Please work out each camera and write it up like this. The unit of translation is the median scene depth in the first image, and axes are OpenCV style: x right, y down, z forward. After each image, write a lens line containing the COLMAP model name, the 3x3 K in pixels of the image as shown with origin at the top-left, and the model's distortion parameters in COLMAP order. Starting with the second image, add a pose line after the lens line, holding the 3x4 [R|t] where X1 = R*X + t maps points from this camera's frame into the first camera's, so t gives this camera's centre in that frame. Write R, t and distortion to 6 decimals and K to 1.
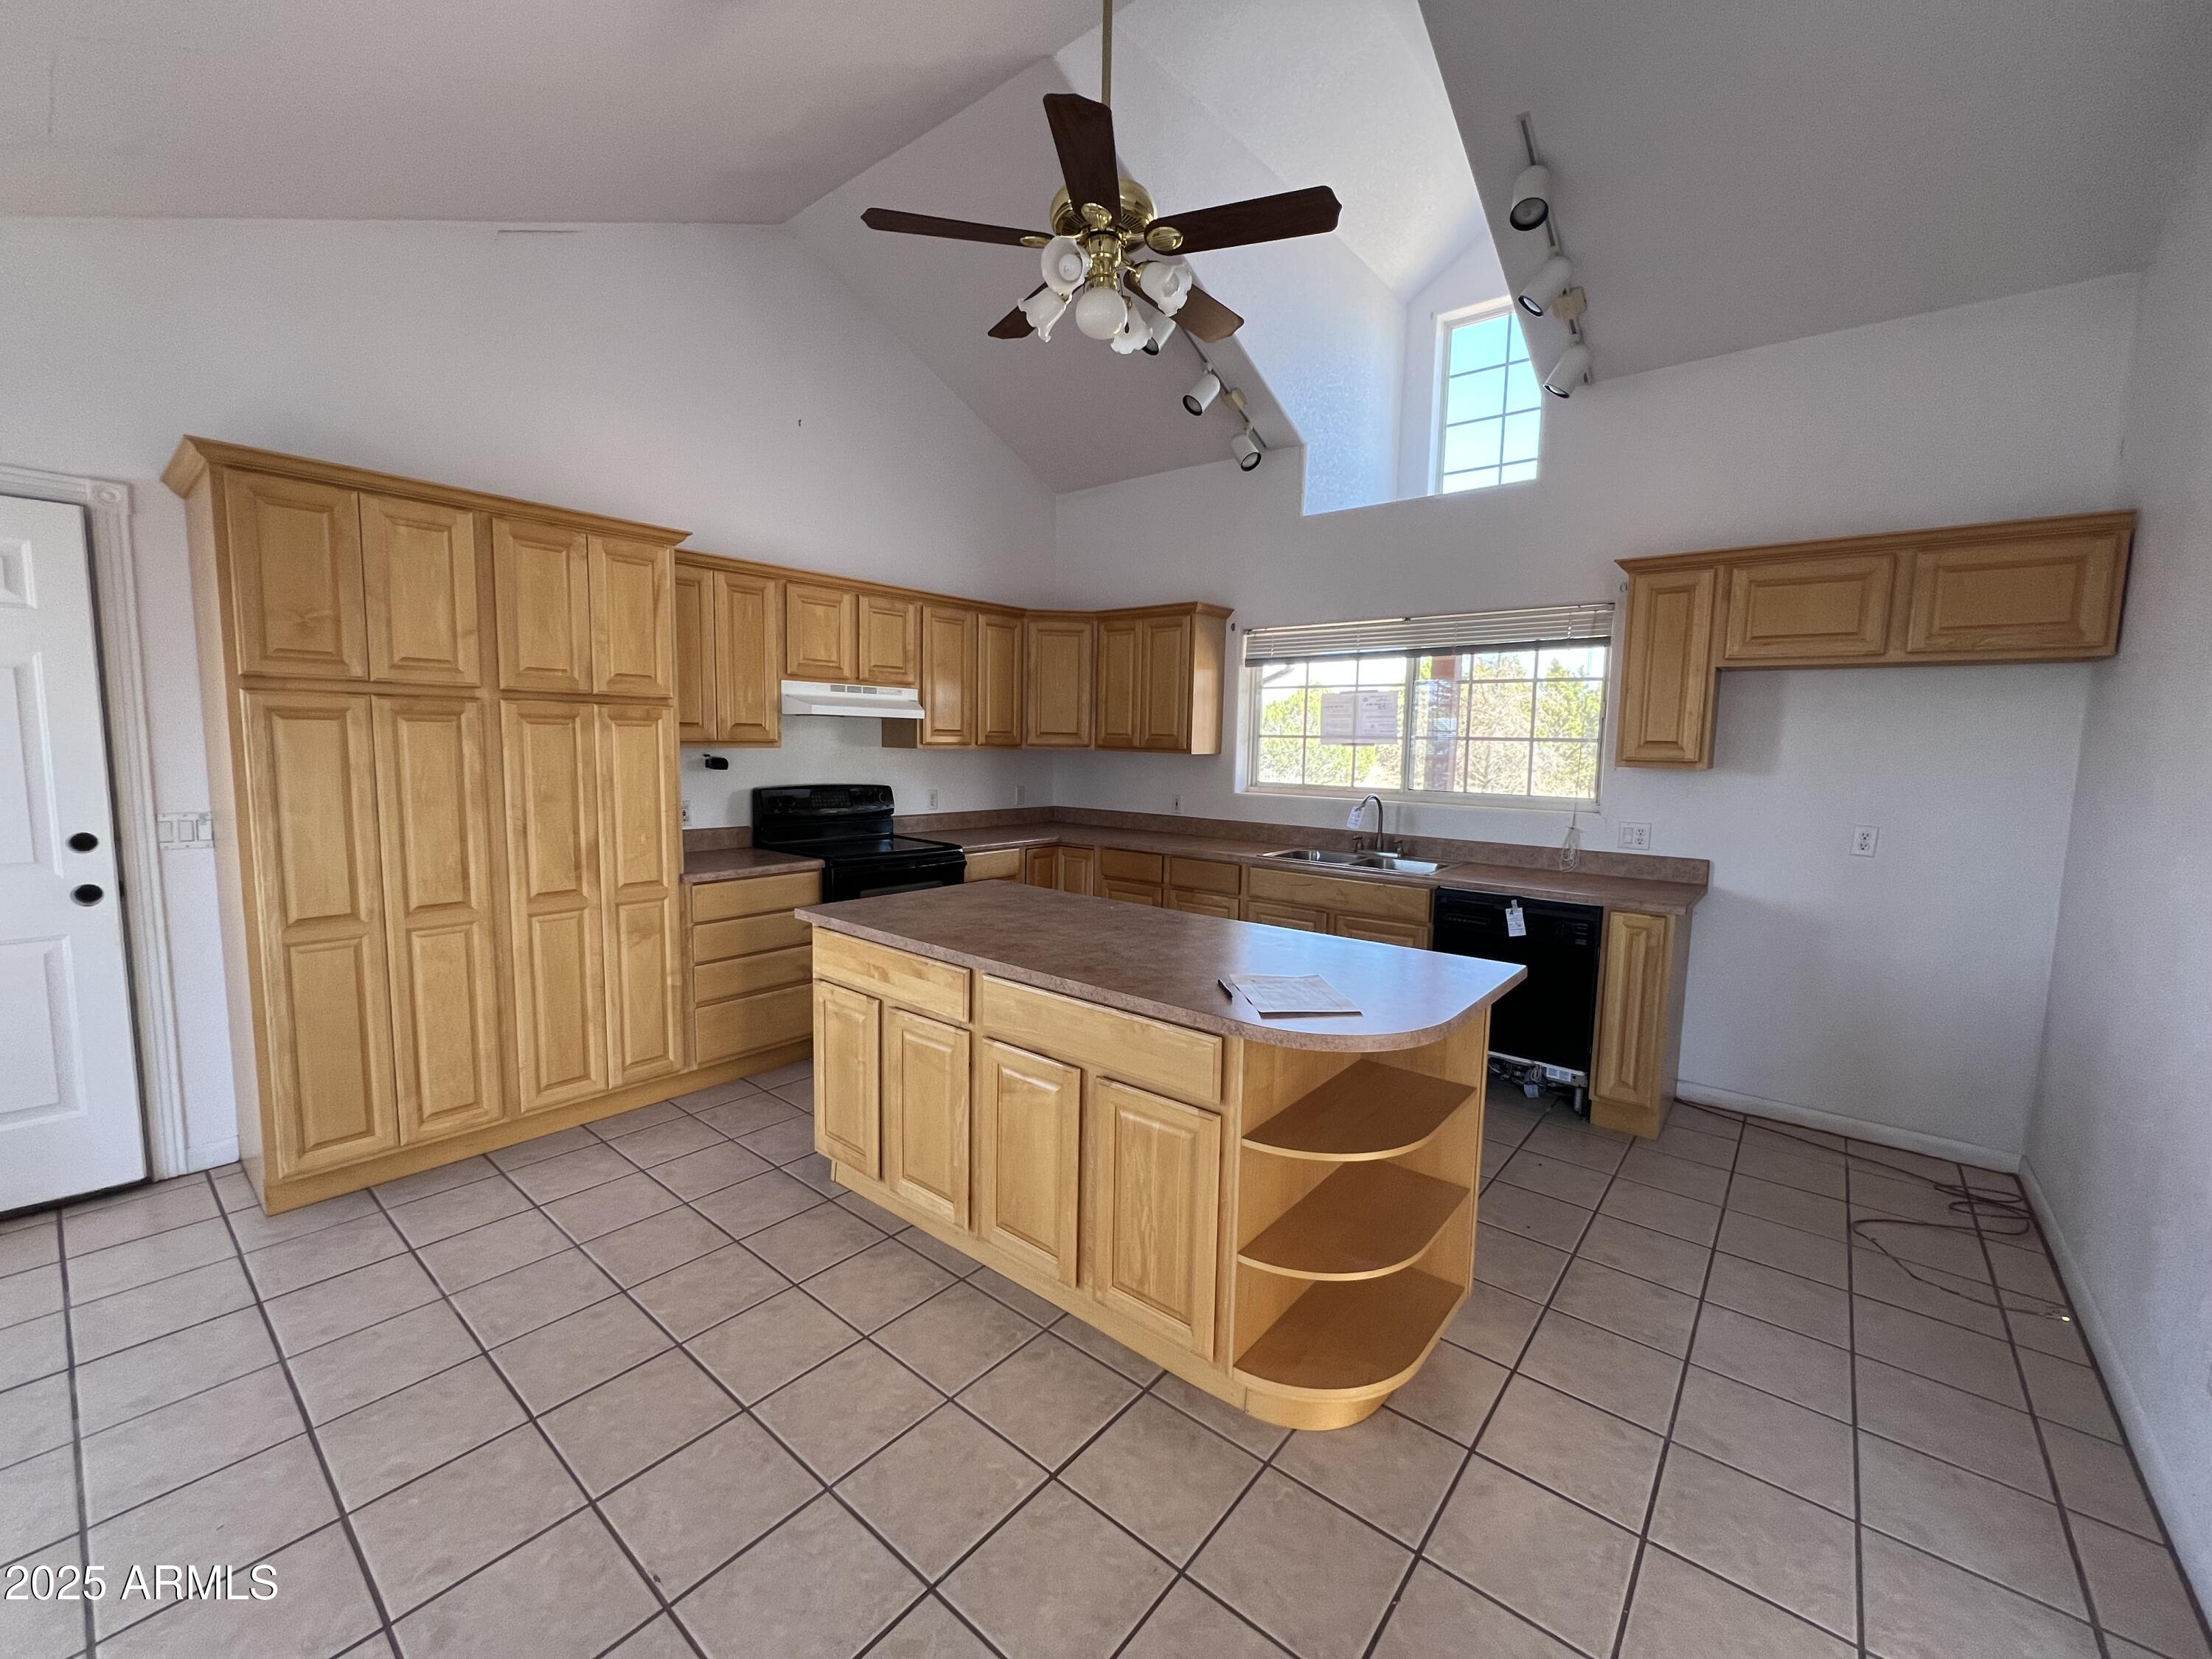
lens RADIAL K [[886.1, 0, 1101.6], [0, 886.1, 830.4], [0, 0, 1]] dist [-0.004632, 0.000534]
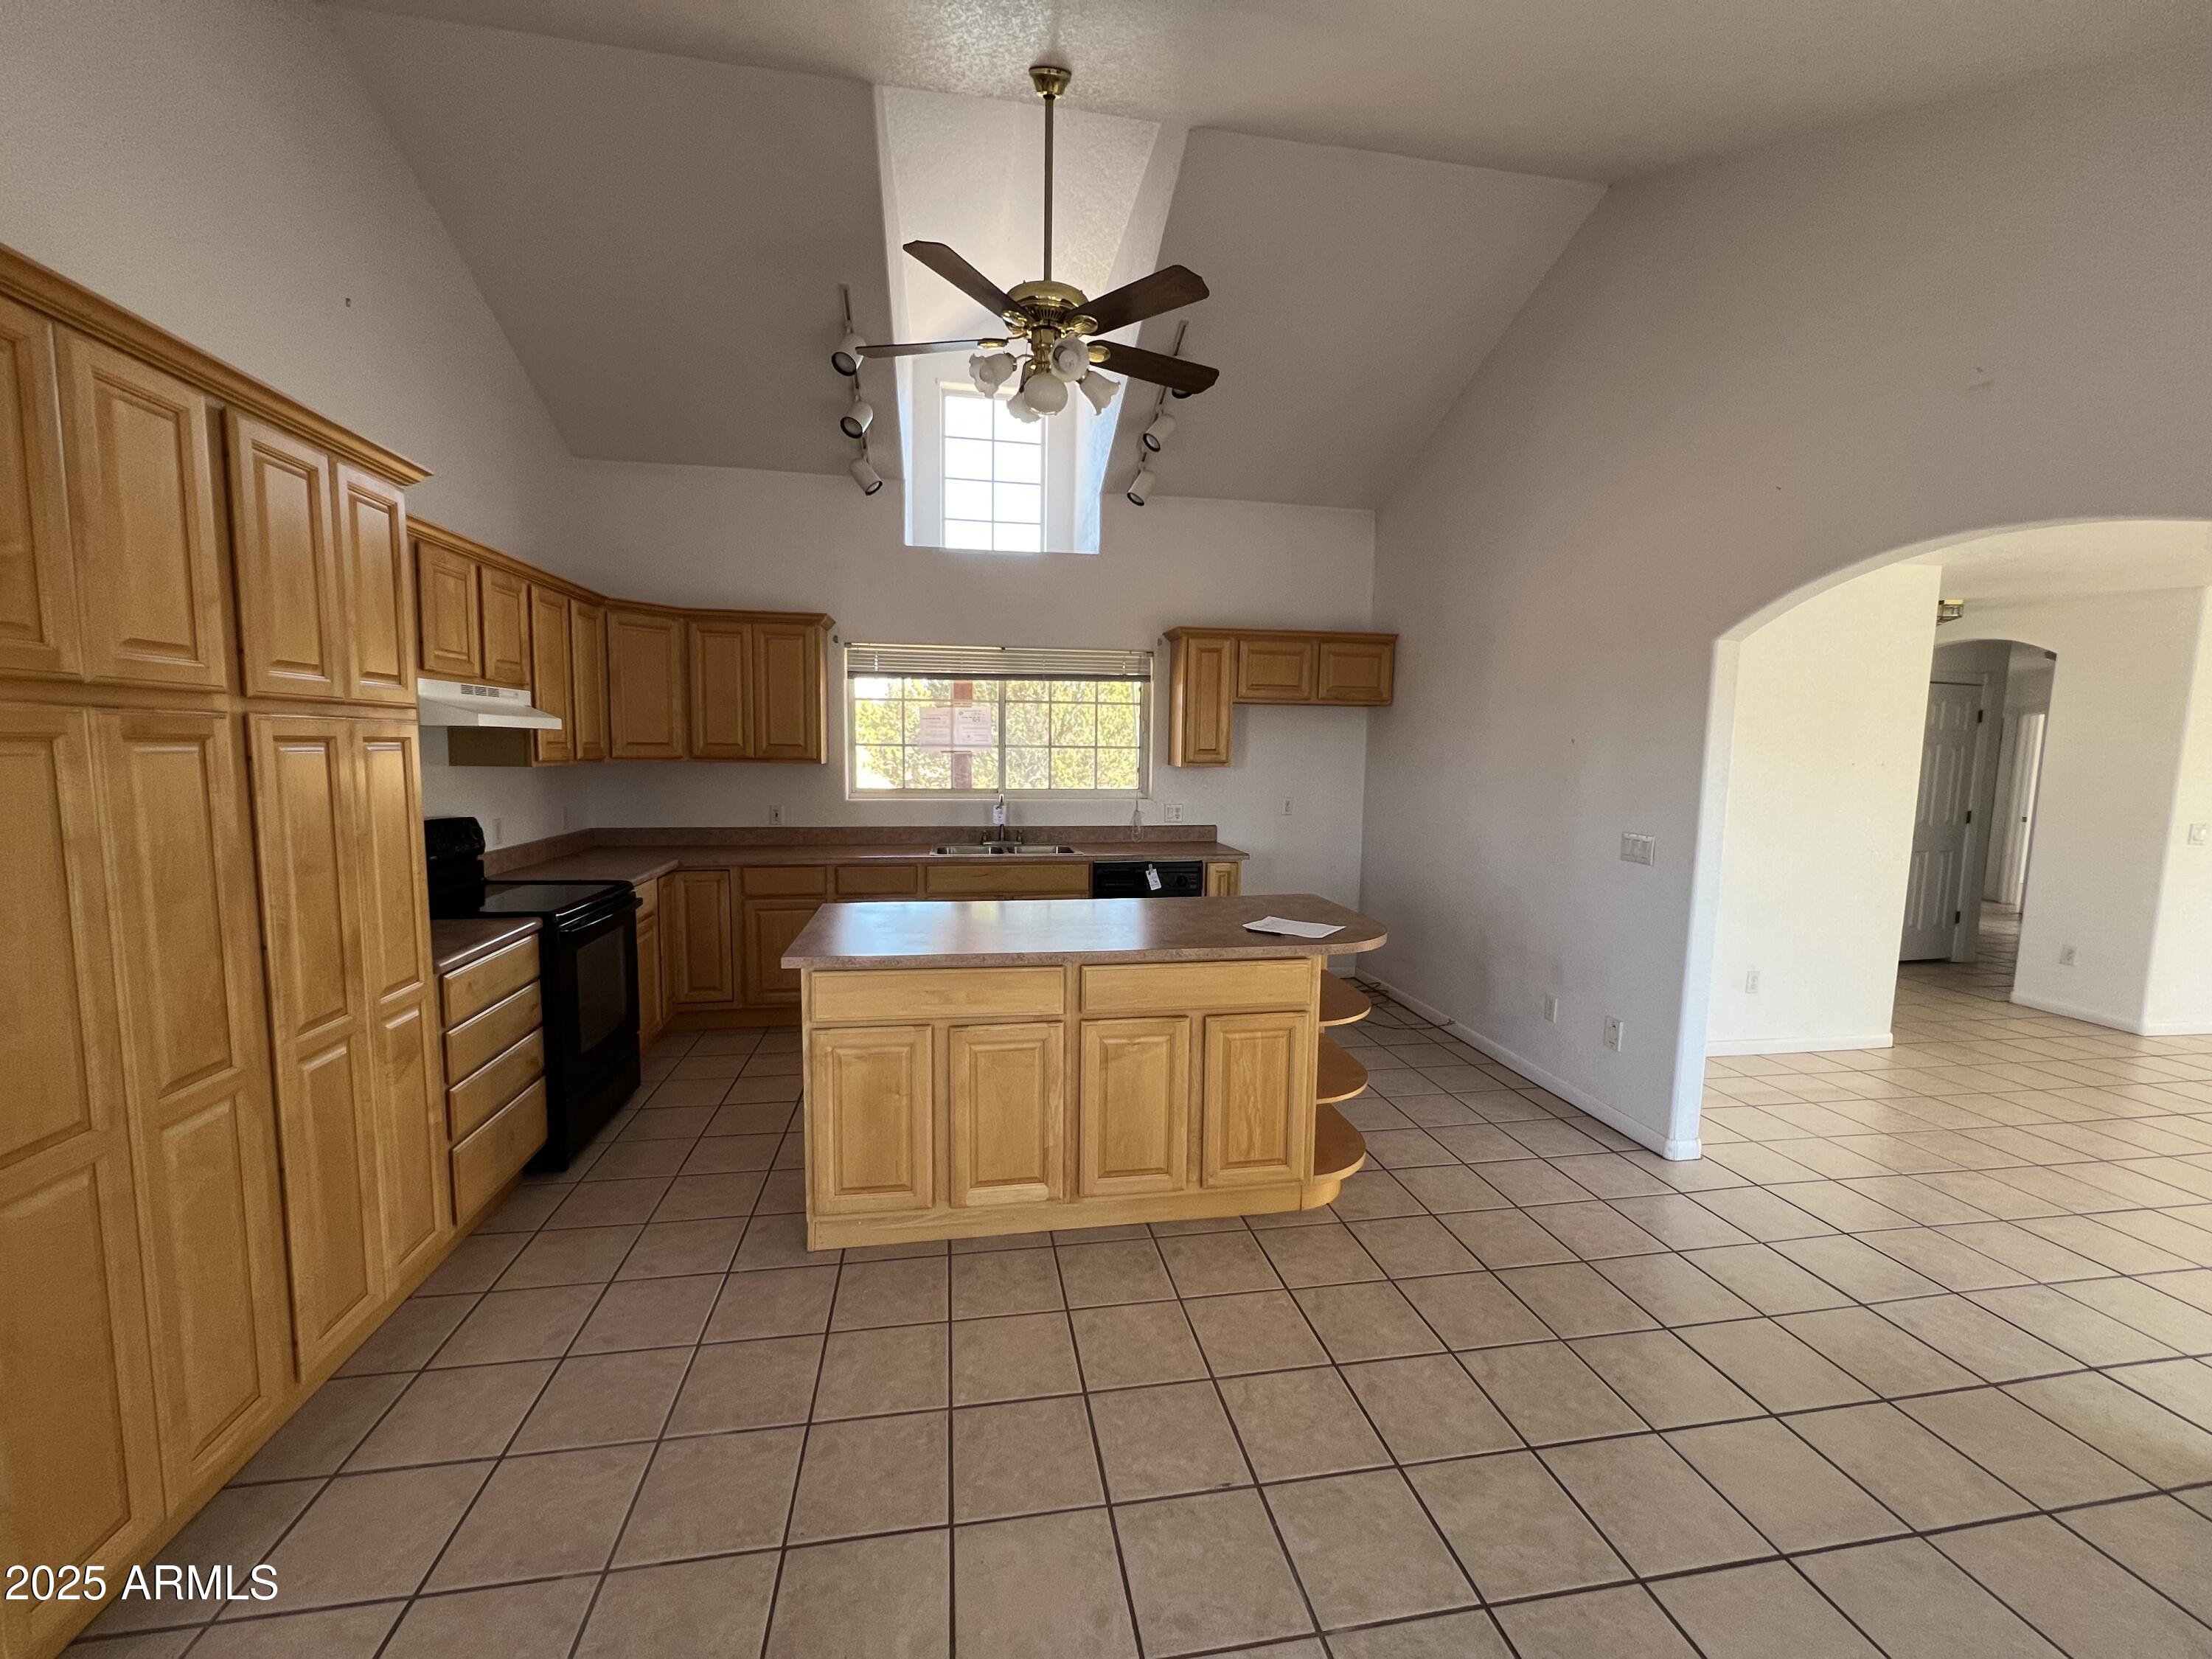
lens RADIAL K [[886.1, 0, 1101.6], [0, 886.1, 830.4], [0, 0, 1]] dist [-0.004632, 0.000534]
pose [[0.649033, -0.083891, 0.756121, -0.650753], [0.078451, 0.995983, 0.043163, -0.041654], [-0.756704, 0.031304, 0.653007, 0.147830]]
